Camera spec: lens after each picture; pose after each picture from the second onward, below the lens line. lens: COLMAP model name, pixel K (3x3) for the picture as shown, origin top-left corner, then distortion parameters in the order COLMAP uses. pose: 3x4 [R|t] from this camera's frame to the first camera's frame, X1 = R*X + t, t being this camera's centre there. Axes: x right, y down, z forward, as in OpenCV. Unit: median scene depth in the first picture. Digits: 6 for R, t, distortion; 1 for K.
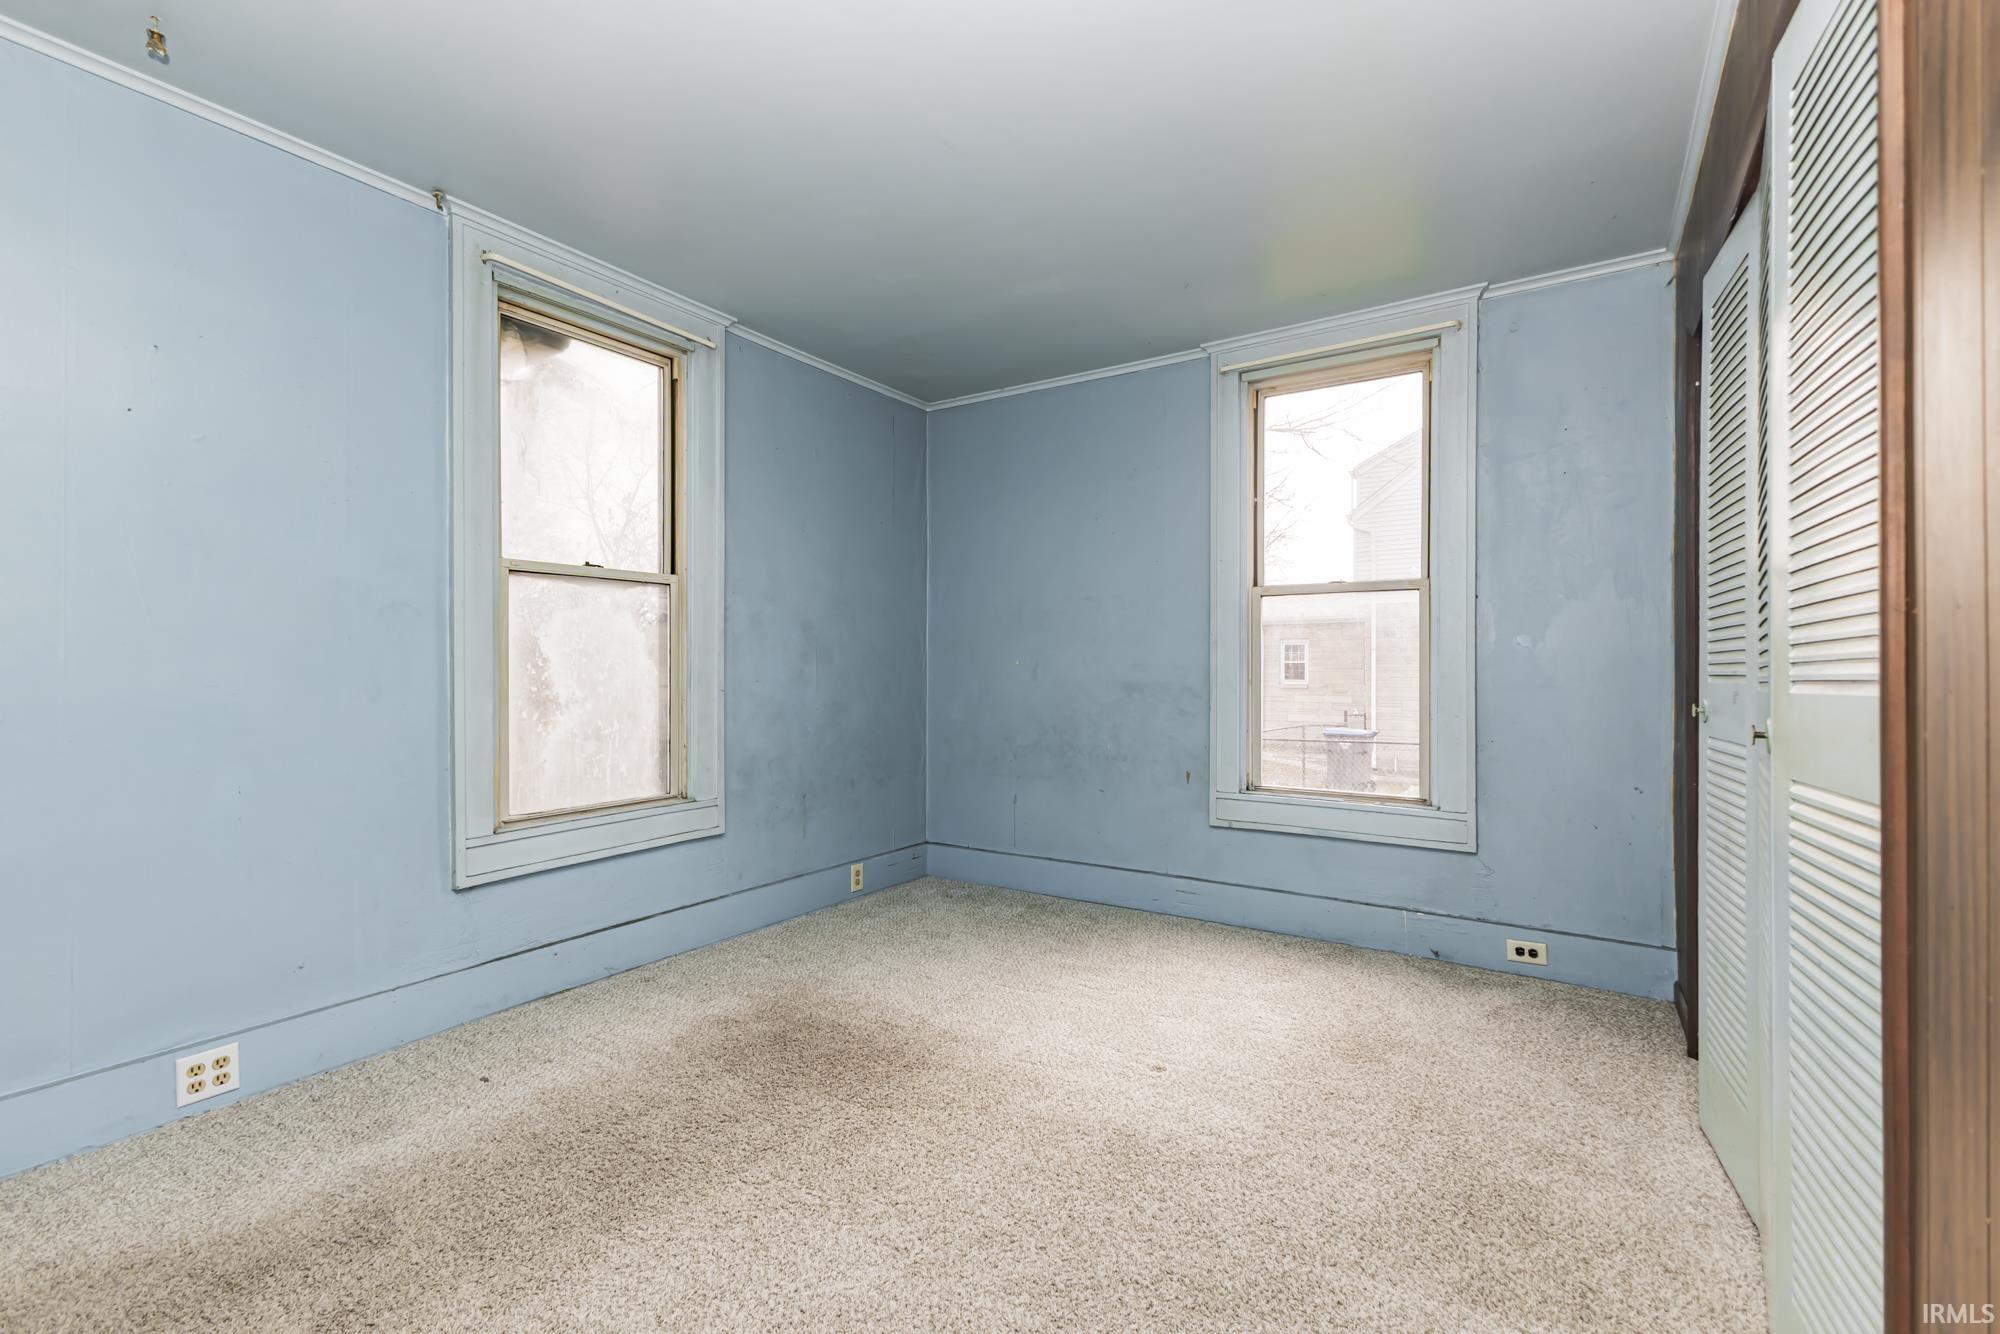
lens RADIAL K [[877.7, 0, 987.7], [0, 877.7, 661.1], [0, 0, 1]] dist [0.014603, -0.000053]
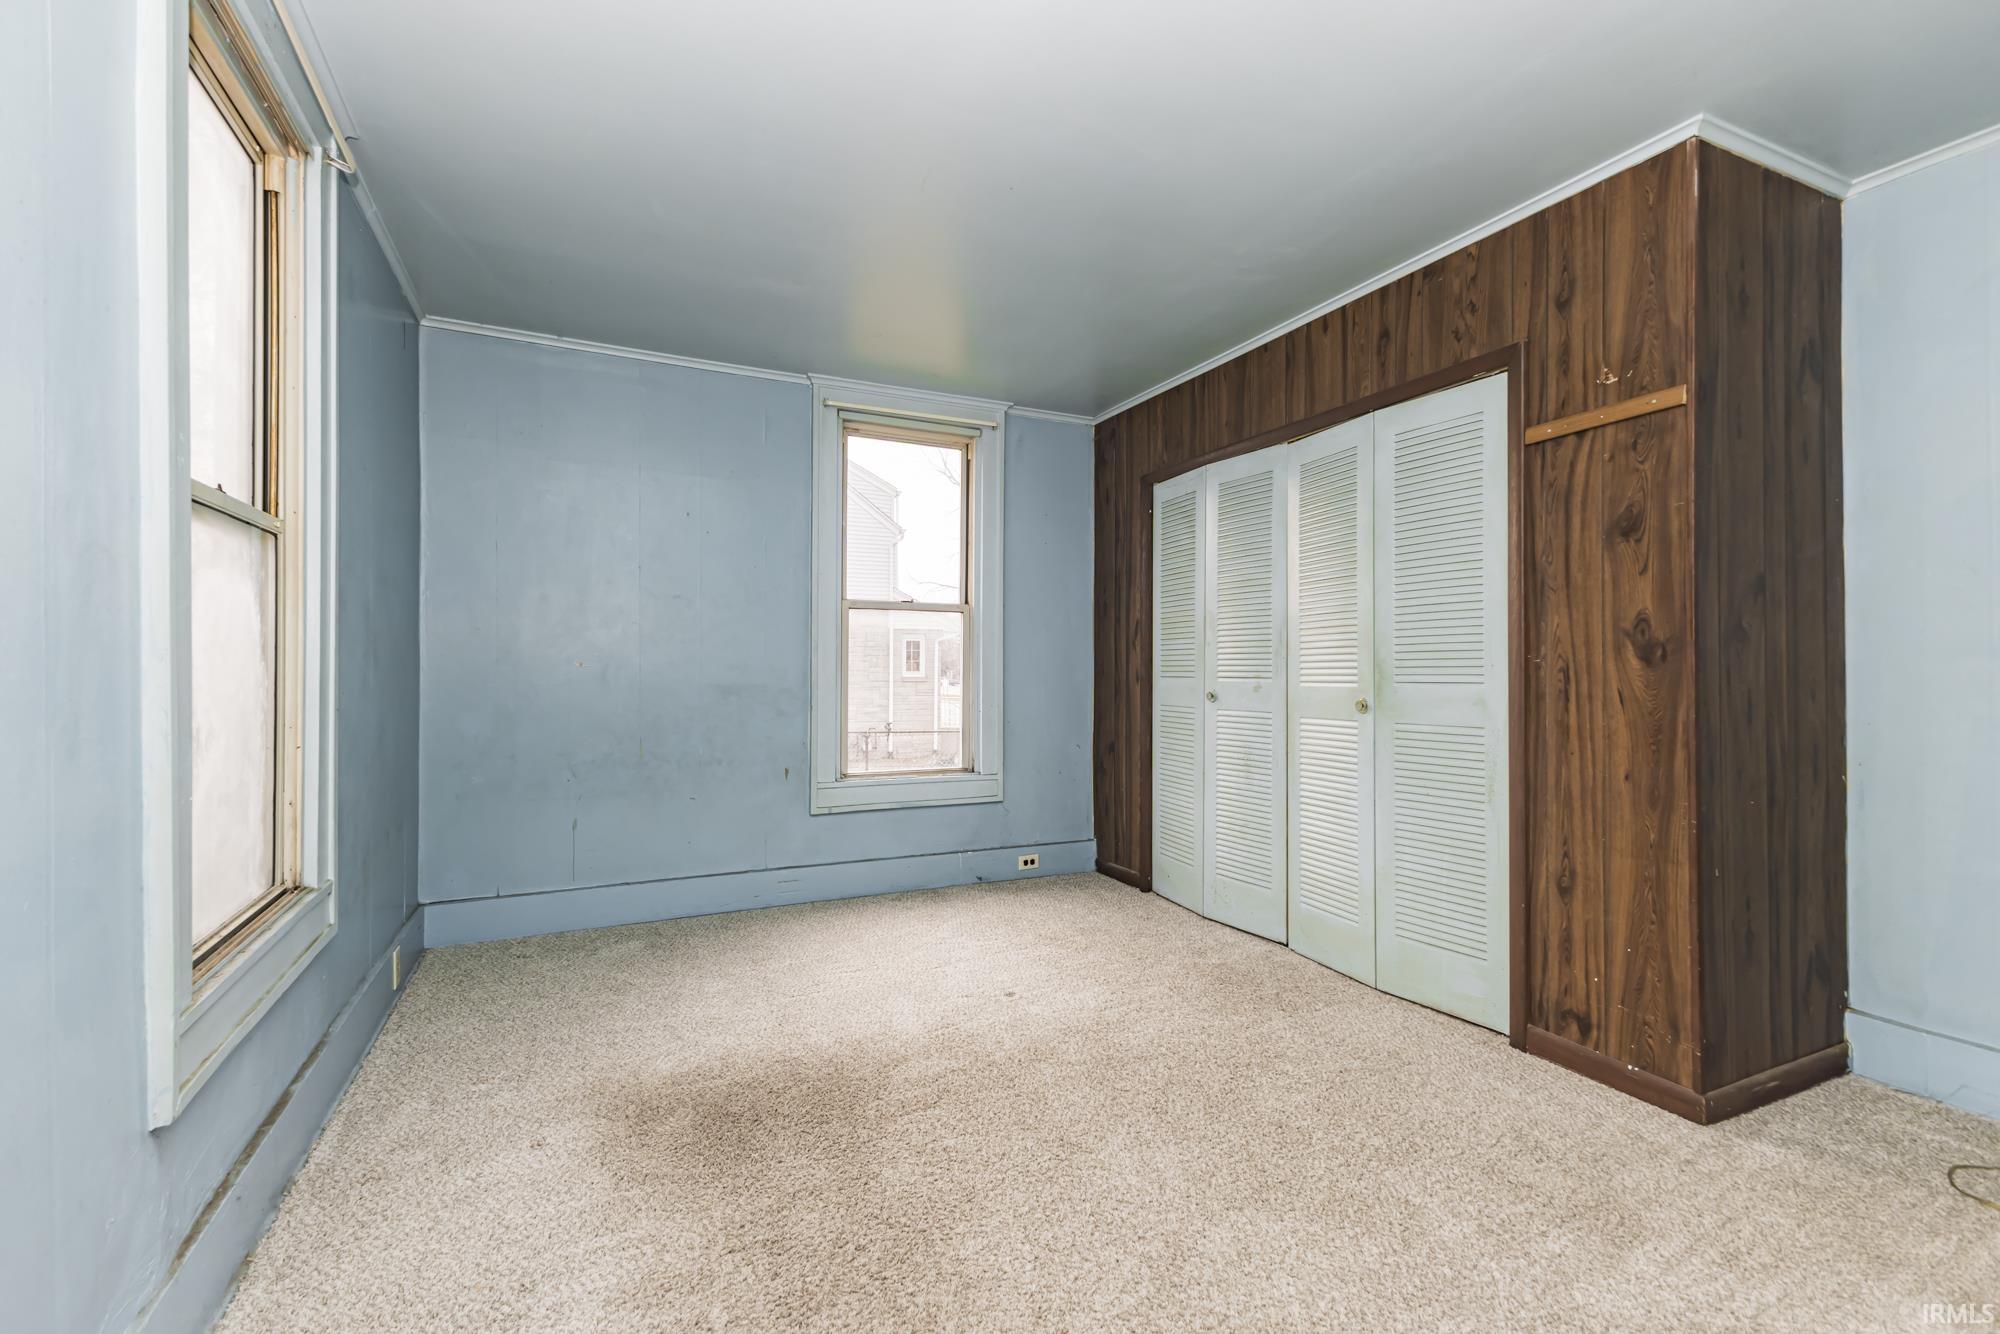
lens RADIAL K [[877.7, 0, 984.0], [0, 877.7, 666.7], [0, 0, 1]] dist [0.014603, -0.000053]
pose [[0.510453, 0.004408, 0.859894, -0.642215], [-0.006313, 0.999979, -0.001379, 0.003253], [-0.859882, -0.004725, 0.510471, 0.288153]]
